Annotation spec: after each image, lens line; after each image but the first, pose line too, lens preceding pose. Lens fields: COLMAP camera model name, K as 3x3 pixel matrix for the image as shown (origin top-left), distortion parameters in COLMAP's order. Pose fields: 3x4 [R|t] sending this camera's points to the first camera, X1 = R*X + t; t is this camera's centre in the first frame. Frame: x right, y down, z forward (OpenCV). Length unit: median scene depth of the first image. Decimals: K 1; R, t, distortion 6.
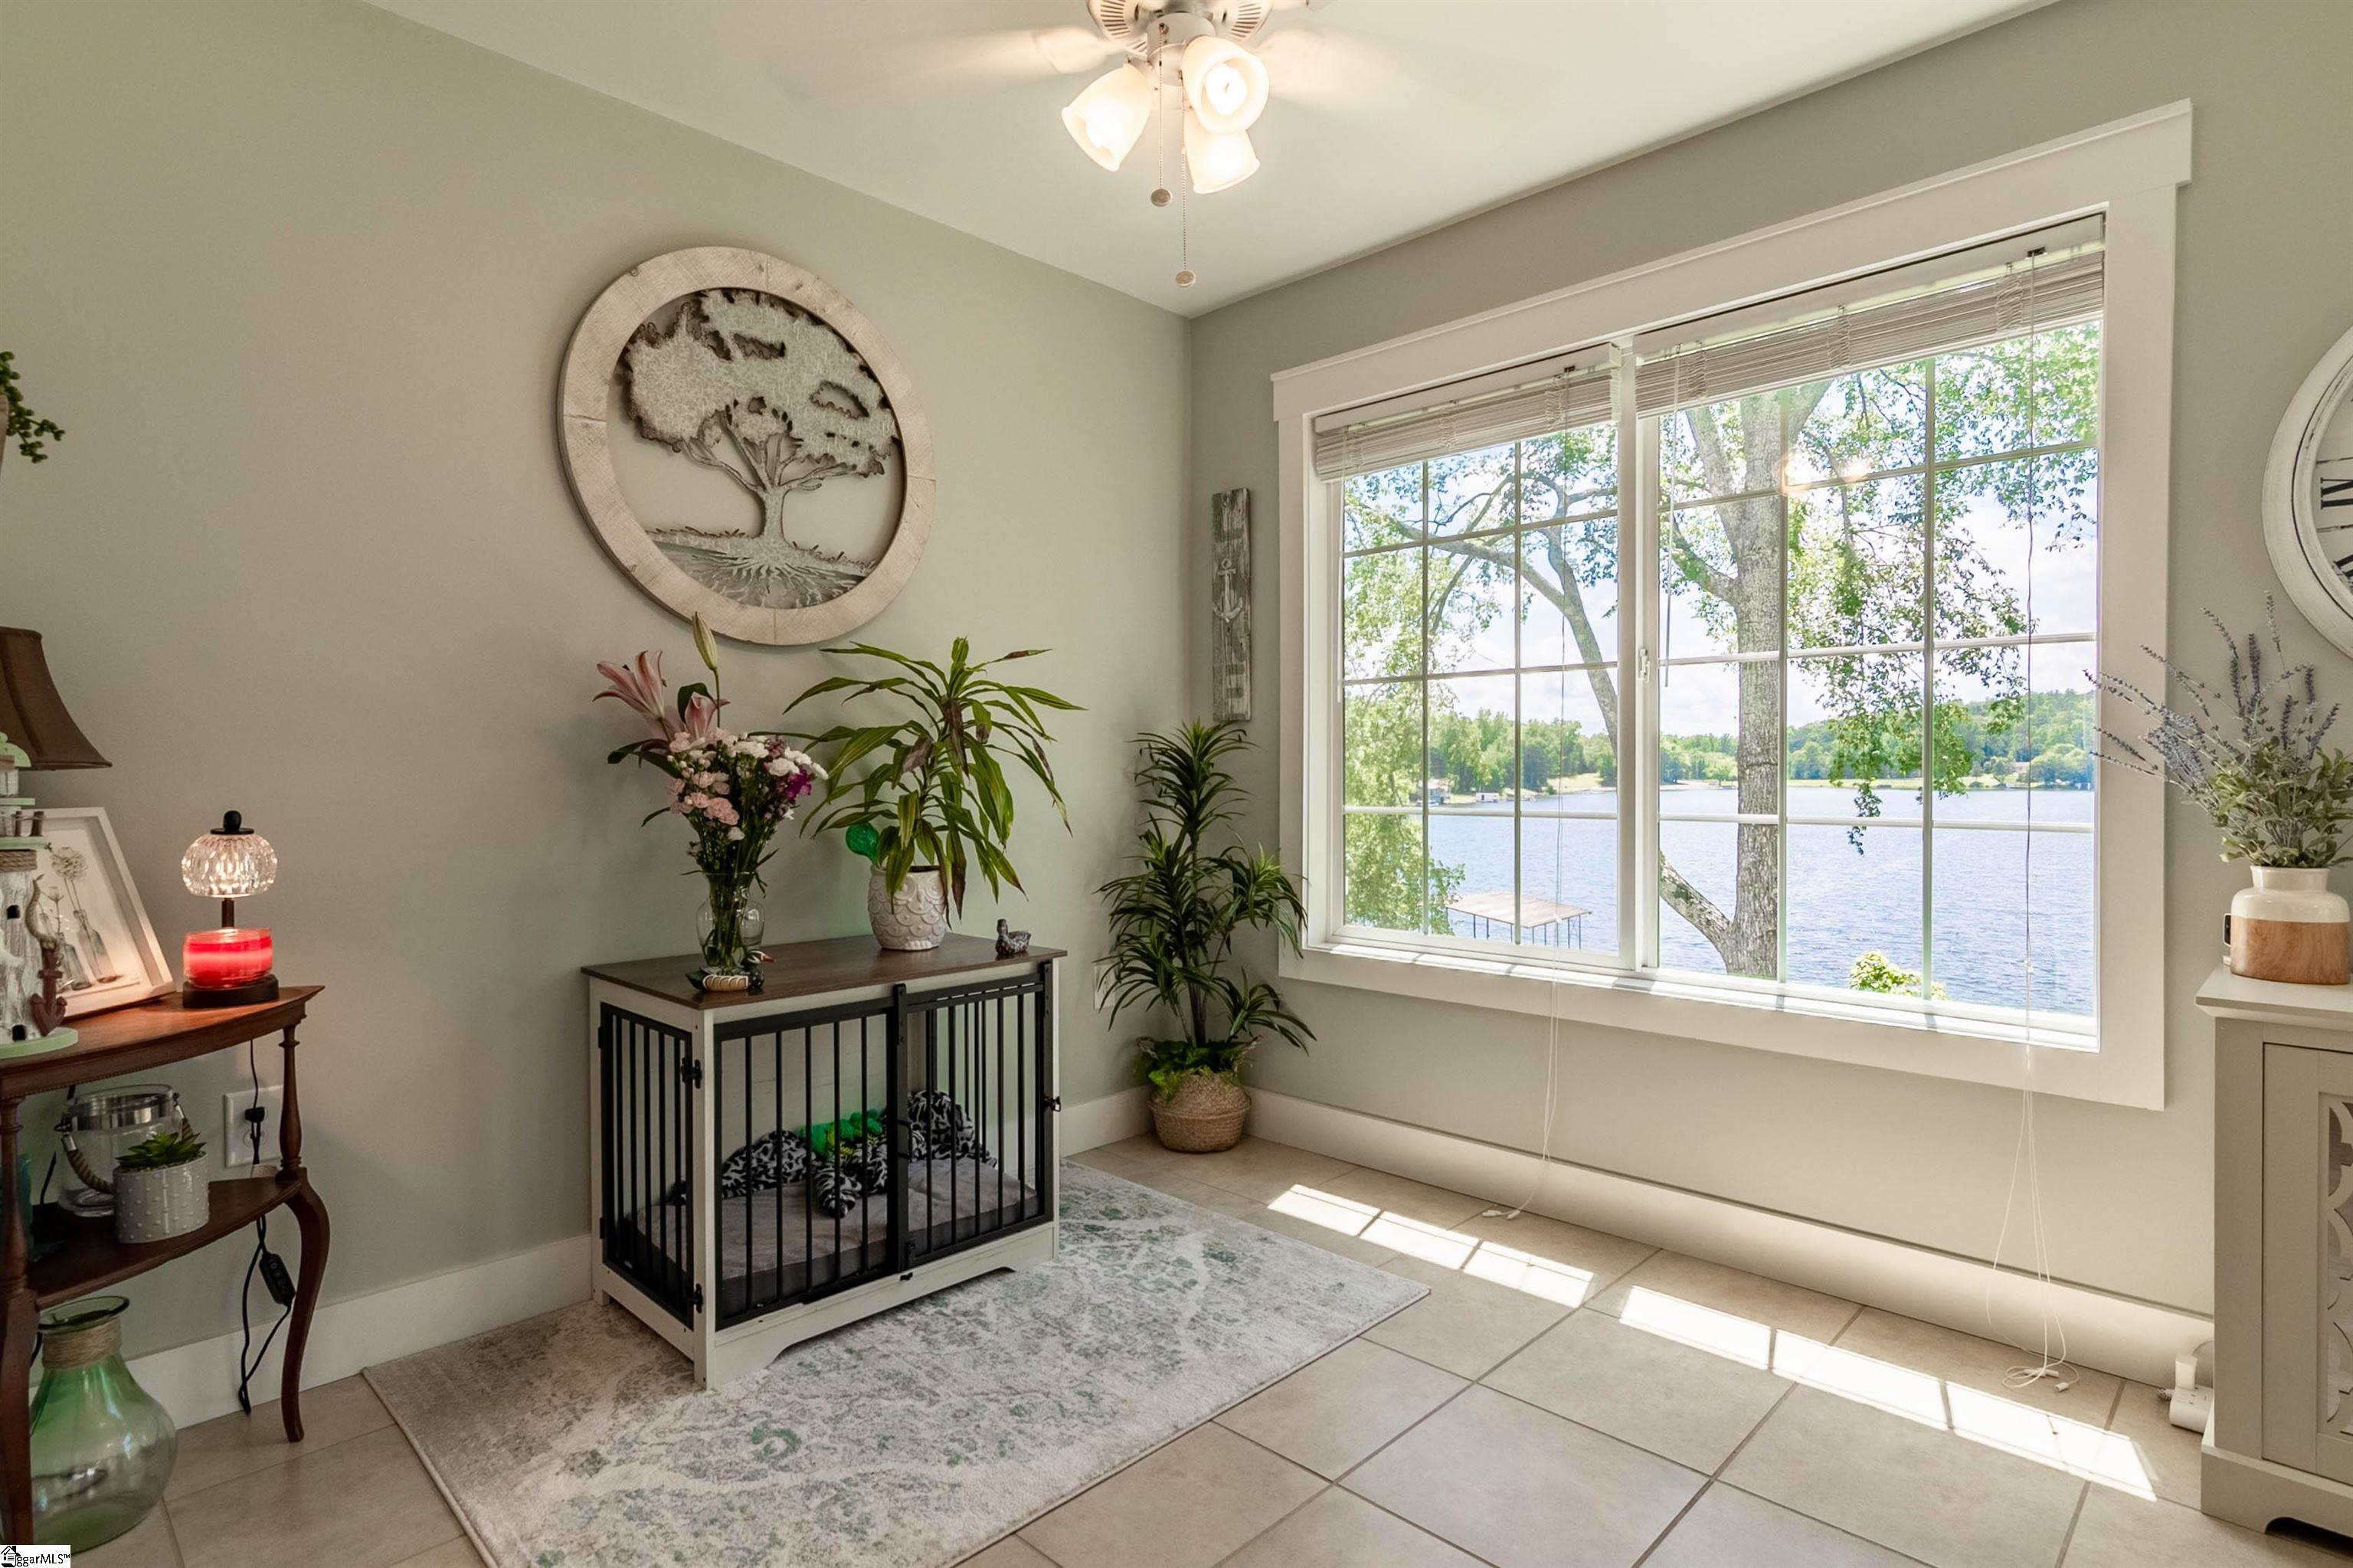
lens RADIAL K [[1227.8, 0, 1176.5], [0, 1227.8, 784.0], [0, 0, 1]] dist [0.010433, 0.000391]
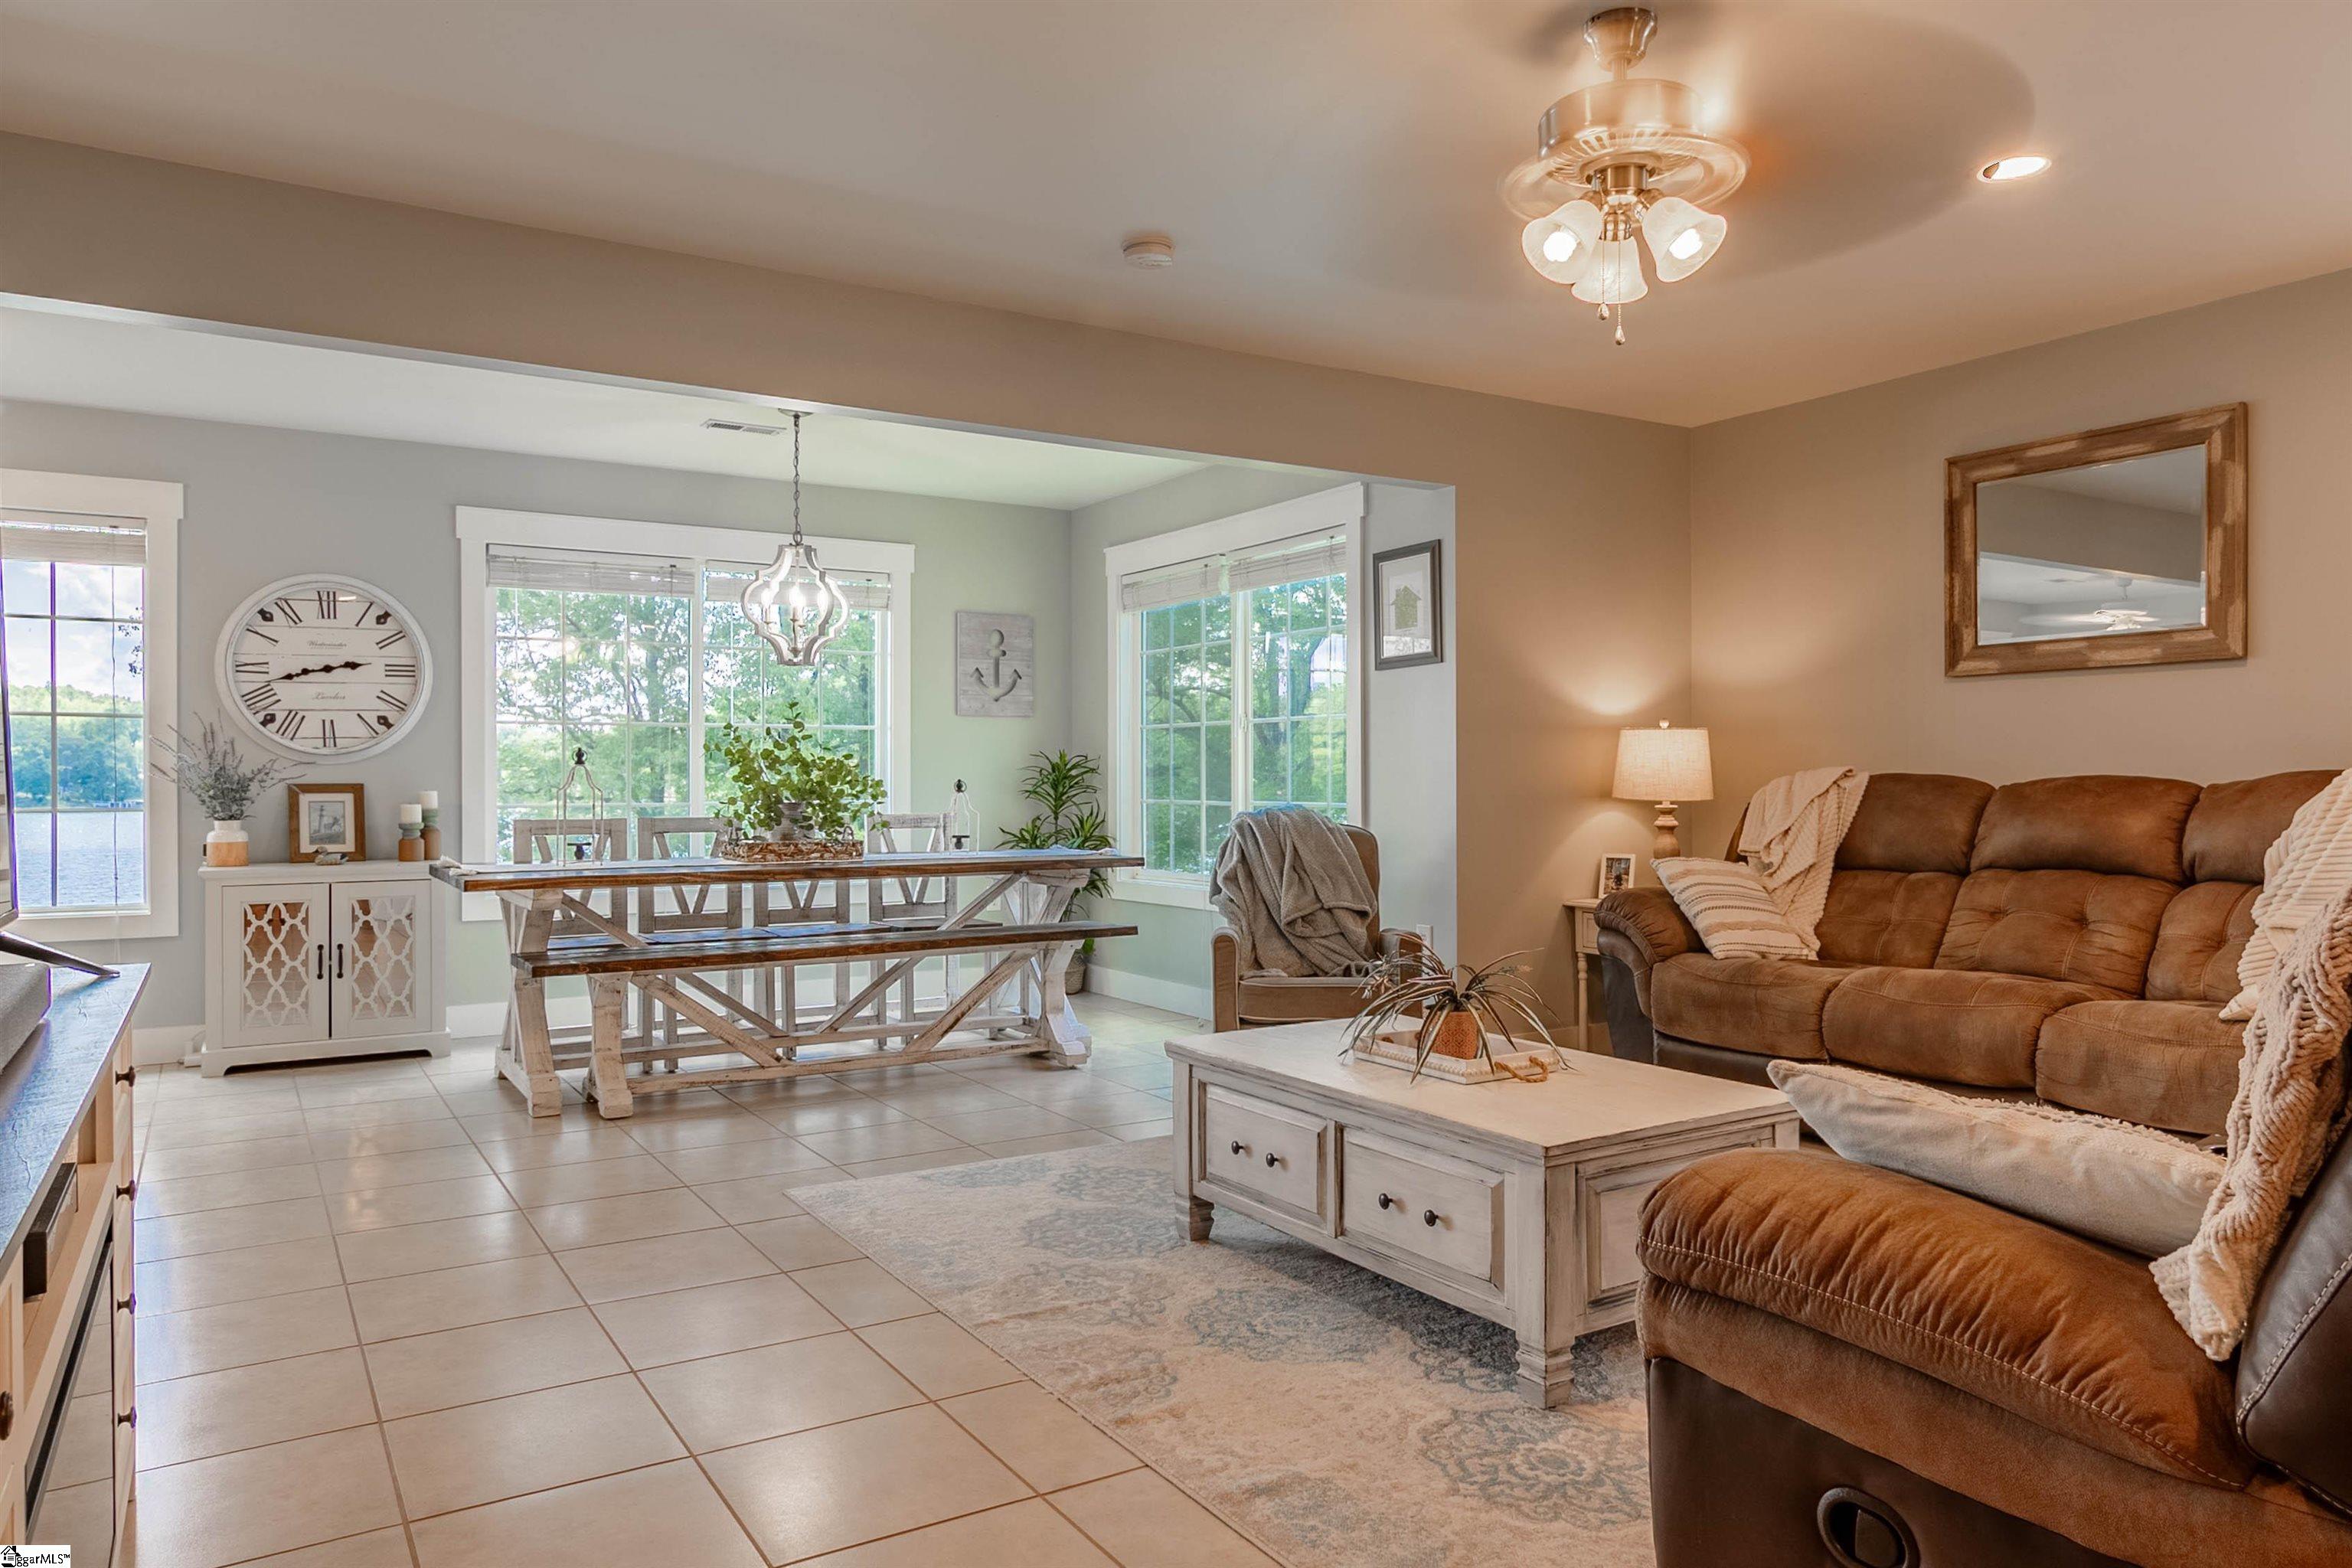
lens RADIAL K [[1584.7, 0, 1176.0], [0, 1584.7, 784.0], [0, 0, 1]] dist [0.019876, -0.000897]
pose [[0.269340, -0.002496, 0.963042, -1.566245], [0.014827, 0.999889, -0.001555, 0.026513], [-0.962931, 0.014698, 0.269347, -1.587959]]
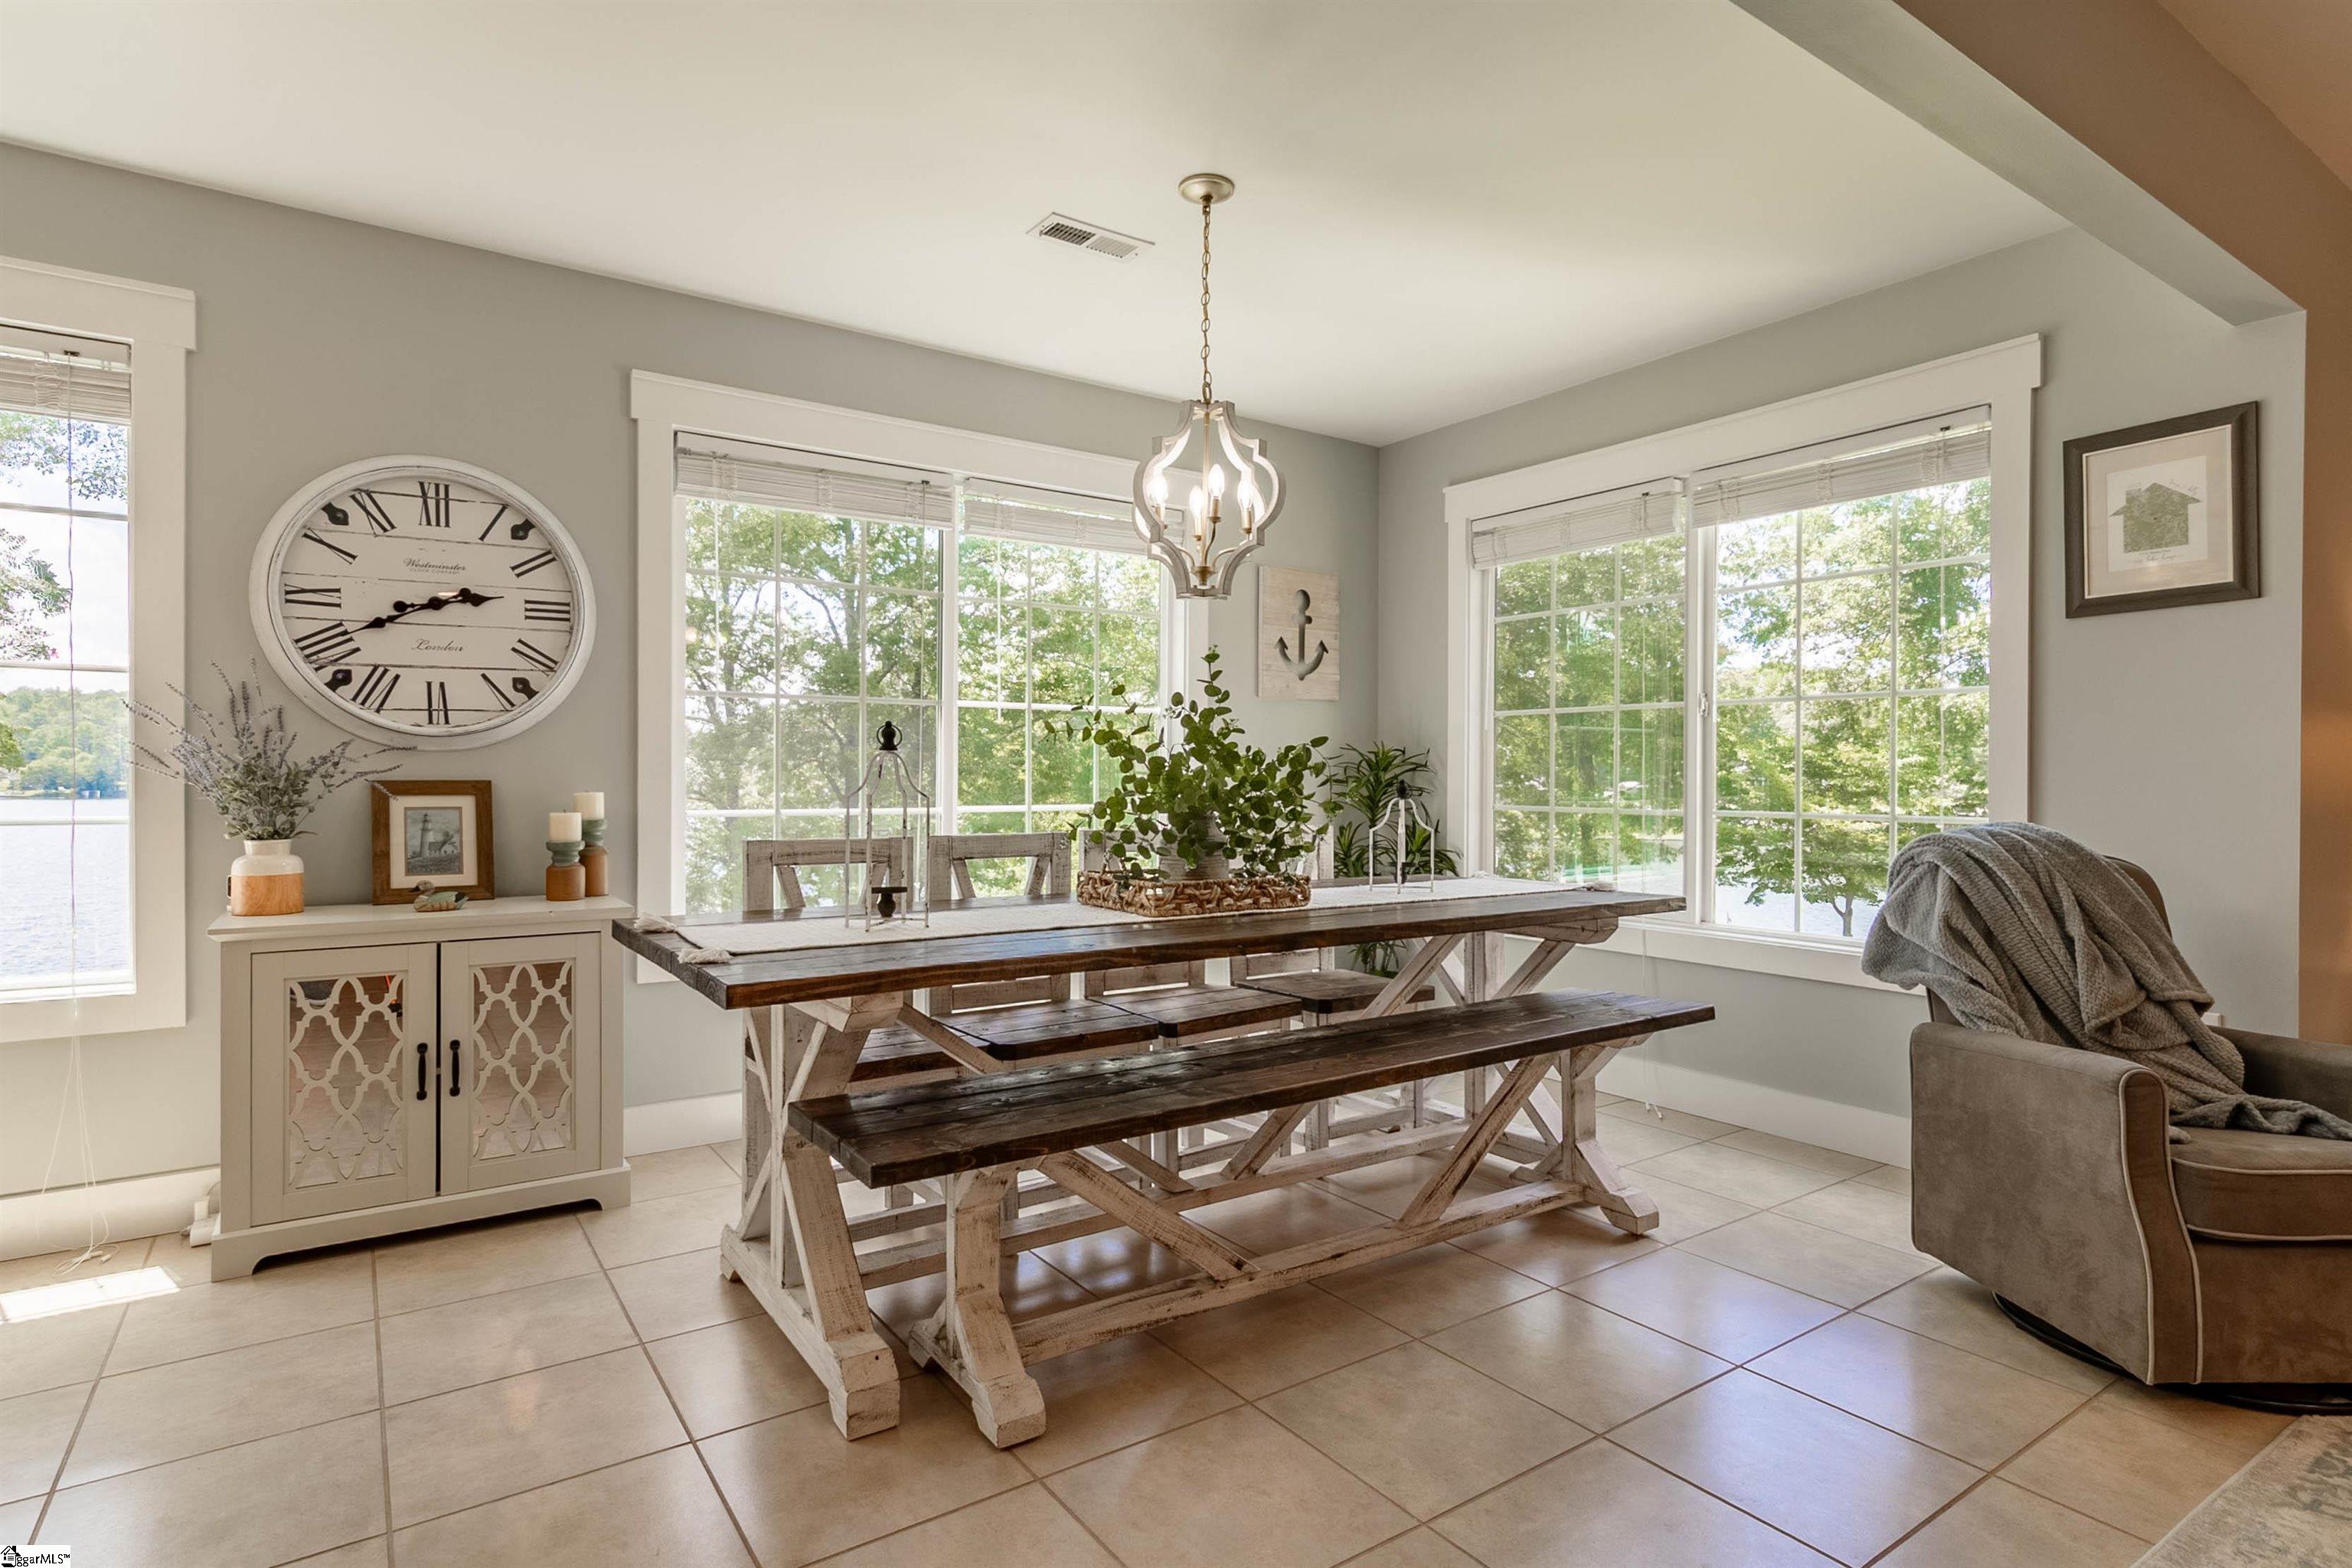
lens RADIAL K [[1227.2, 0, 1176.0], [0, 1227.2, 784.0], [0, 0, 1]] dist [0.010433, 0.000391]
pose [[0.216185, -0.003721, 0.976345, -0.317831], [0.008986, 0.999958, 0.001821, 0.006362], [-0.976311, 0.008380, 0.216209, -0.390630]]
